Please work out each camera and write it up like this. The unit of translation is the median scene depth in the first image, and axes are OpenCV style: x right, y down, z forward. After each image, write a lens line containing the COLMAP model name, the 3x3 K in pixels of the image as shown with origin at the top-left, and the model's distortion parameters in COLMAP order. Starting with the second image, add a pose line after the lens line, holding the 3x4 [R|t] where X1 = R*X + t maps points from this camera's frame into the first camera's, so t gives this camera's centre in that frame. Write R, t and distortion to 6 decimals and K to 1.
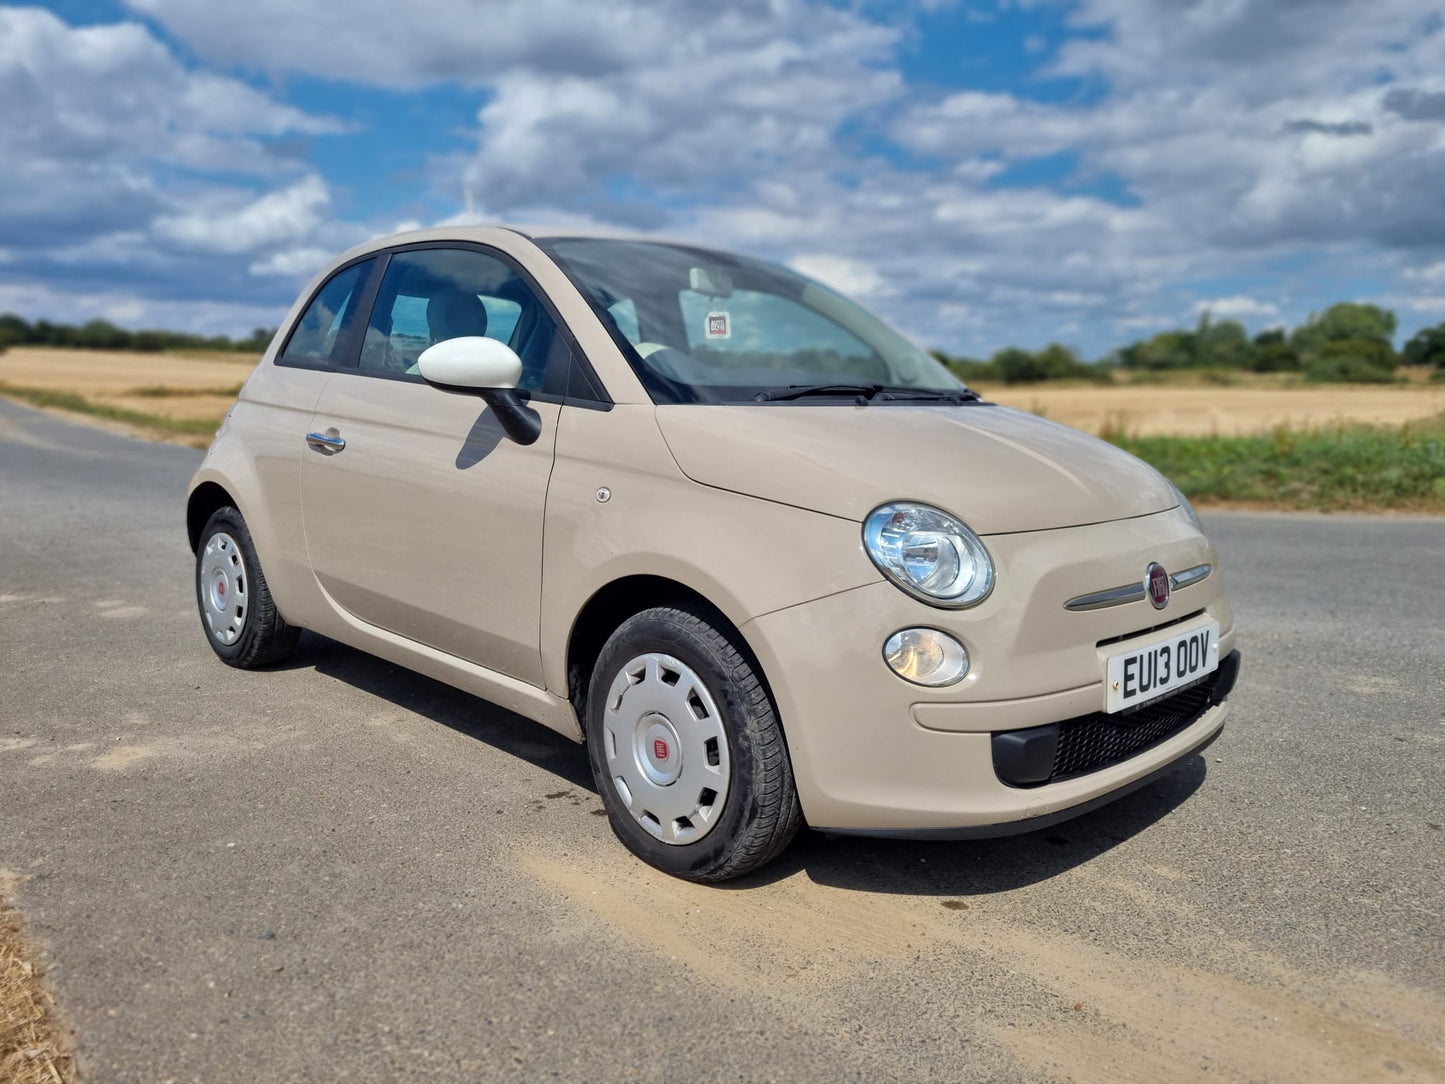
lens RADIAL K [[1134.1, 0, 734.9], [0, 1134.1, 541.2], [0, 0, 1]] dist [0.064606, -0.055502]
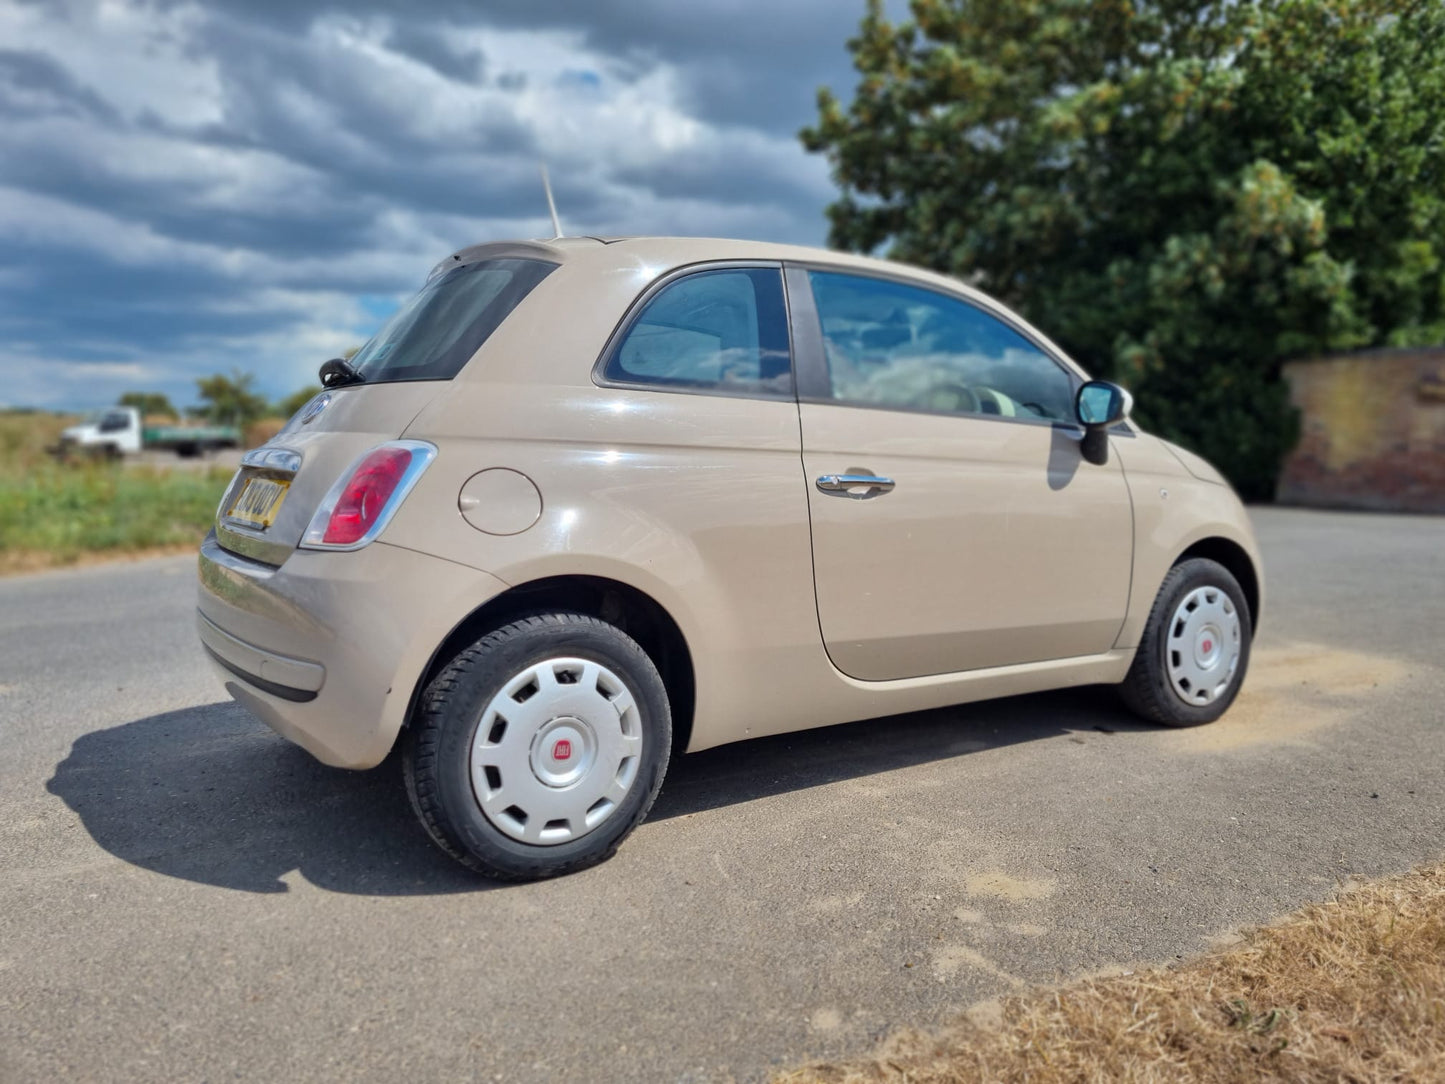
lens RADIAL K [[1099.6, 0, 743.7], [0, 1099.6, 526.3], [0, 0, 1]] dist [0.059168, -0.053521]
pose [[0.159202, -0.085190, 0.983564, -1.487998], [0.133873, 0.988931, 0.063986, -0.149899], [-0.978127, 0.121486, 0.168844, 1.184489]]
